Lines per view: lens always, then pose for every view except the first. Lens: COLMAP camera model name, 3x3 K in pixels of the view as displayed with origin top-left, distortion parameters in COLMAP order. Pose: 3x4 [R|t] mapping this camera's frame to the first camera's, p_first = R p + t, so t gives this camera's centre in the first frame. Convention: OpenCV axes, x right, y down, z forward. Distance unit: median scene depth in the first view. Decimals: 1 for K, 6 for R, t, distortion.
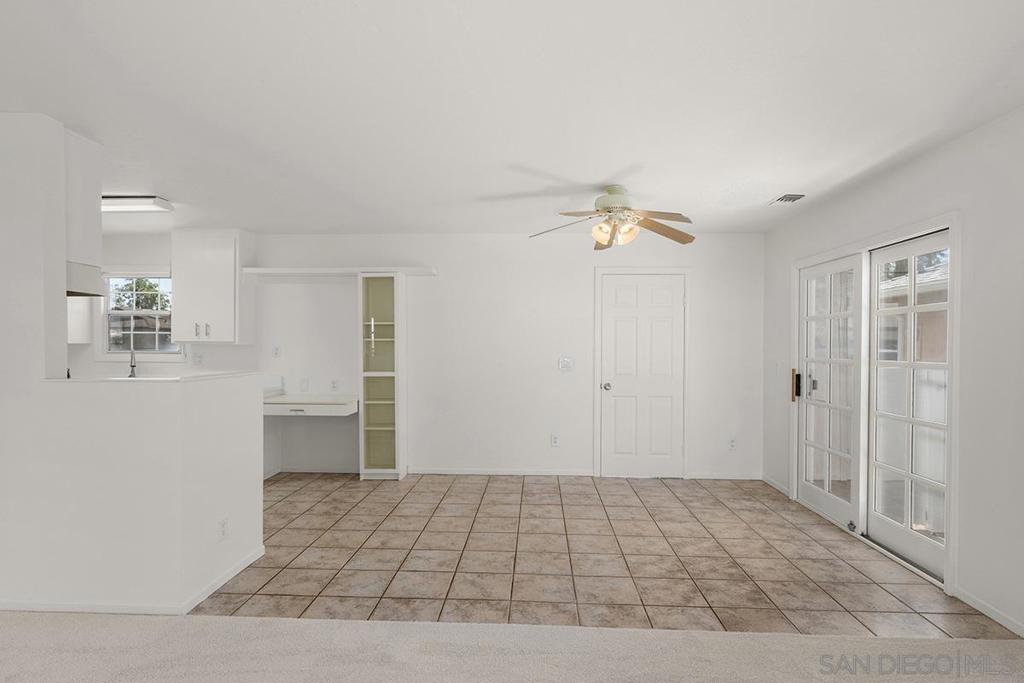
lens RADIAL K [[544.5, 0, 512.9], [0, 544.5, 348.6], [0, 0, 1]] dist [0.001621, -0.000062]
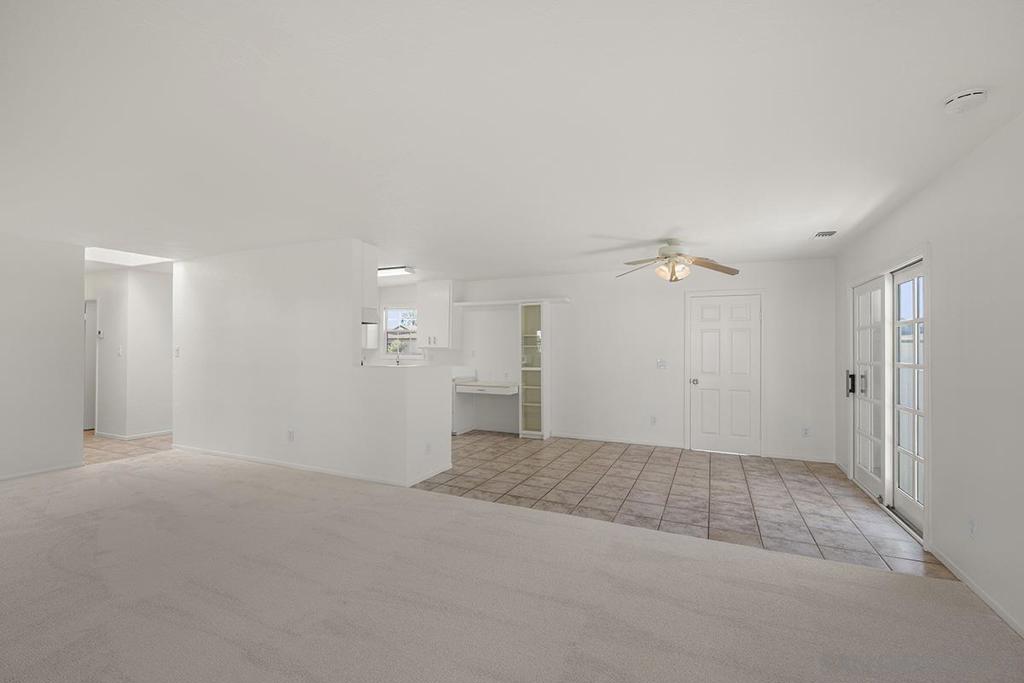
lens RADIAL K [[432.4, 0, 512.1], [0, 432.4, 342.2], [0, 0, 1]] dist [0.004722, -0.000637]
pose [[0.929459, -0.004103, -0.368903, 0.202518], [-0.005762, 0.999655, -0.025636, 0.004800], [0.368881, 0.025953, 0.929114, -0.198676]]
